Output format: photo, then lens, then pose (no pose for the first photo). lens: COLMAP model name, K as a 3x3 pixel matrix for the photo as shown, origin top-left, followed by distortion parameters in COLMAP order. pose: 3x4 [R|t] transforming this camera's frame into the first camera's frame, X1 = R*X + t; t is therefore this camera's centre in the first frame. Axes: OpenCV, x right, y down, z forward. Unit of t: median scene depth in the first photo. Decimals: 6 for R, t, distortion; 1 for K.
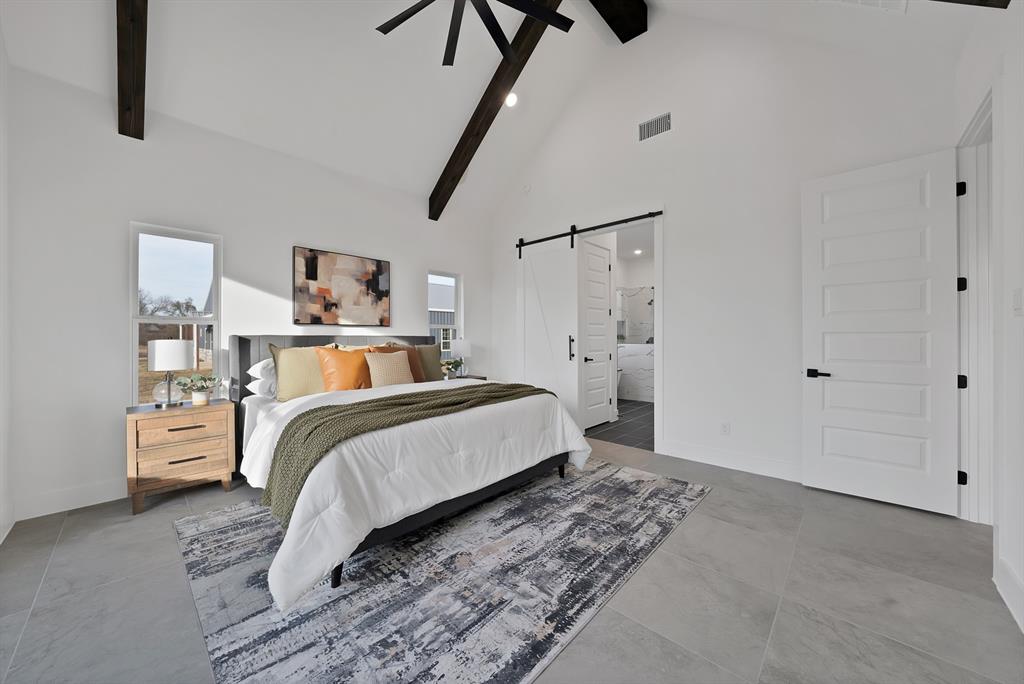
lens RADIAL K [[371.2, 0, 507.4], [0, 371.2, 338.7], [0, 0, 1]] dist [-0.026056, 0.004231]
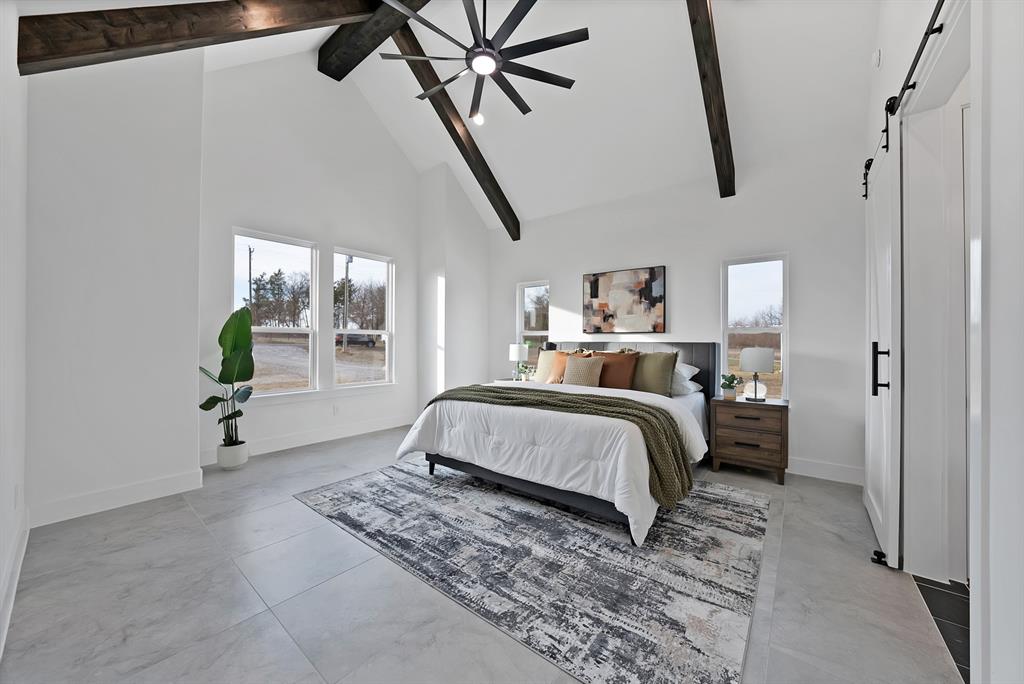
lens RADIAL K [[371.2, 0, 508.1], [0, 371.2, 340.5], [0, 0, 1]] dist [-0.026056, 0.004231]
pose [[0.068282, -0.003165, -0.997661, 0.949443], [-0.006605, 0.999972, -0.003624, -0.009393], [0.997644, 0.006837, 0.068259, 0.811782]]
